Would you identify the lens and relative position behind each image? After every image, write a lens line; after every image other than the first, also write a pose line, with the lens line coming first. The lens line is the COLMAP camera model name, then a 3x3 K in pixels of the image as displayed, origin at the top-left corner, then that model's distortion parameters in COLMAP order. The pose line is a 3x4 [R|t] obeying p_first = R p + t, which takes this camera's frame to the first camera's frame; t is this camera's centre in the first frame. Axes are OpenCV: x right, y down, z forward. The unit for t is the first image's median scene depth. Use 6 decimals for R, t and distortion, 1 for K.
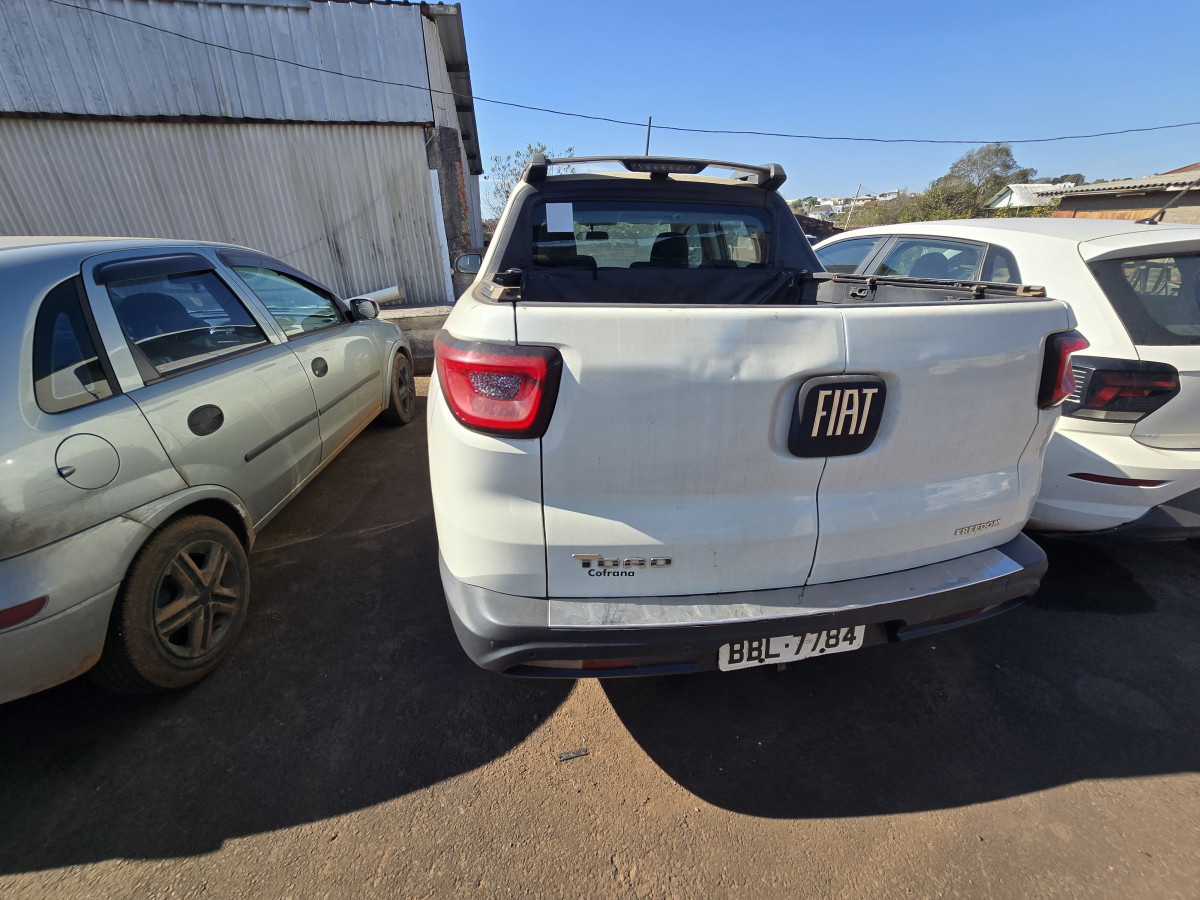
lens RADIAL K [[499.9, 0, 600.0], [0, 499.9, 450.0], [0, 0, 1]] dist [-0.001580, 0.000393]
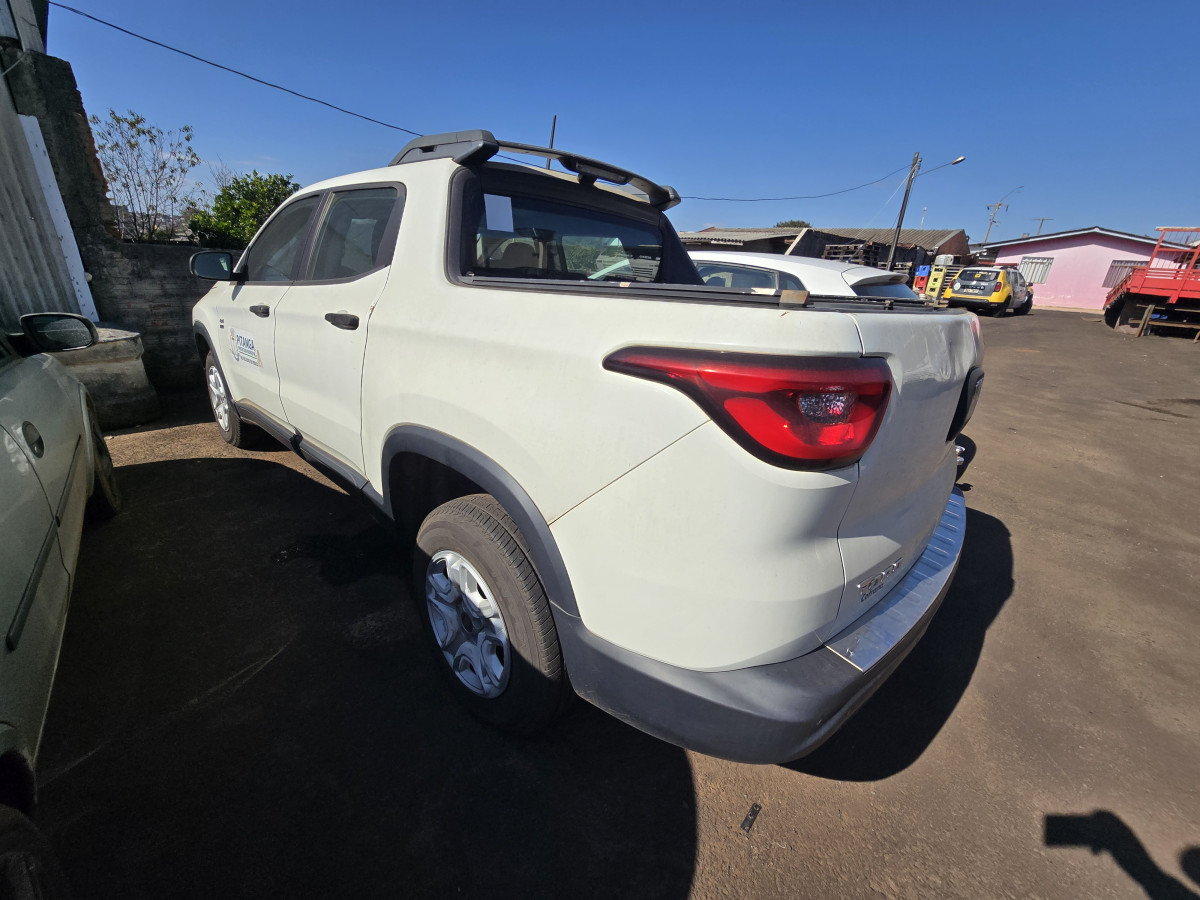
lens RADIAL K [[499.9, 0, 600.0], [0, 499.9, 450.0], [0, 0, 1]] dist [-0.001580, 0.000393]
pose [[0.798759, -0.160116, 0.579954, -0.490387], [0.180407, 0.983323, 0.023008, -0.072898], [-0.573967, 0.086250, 0.814324, 0.271090]]
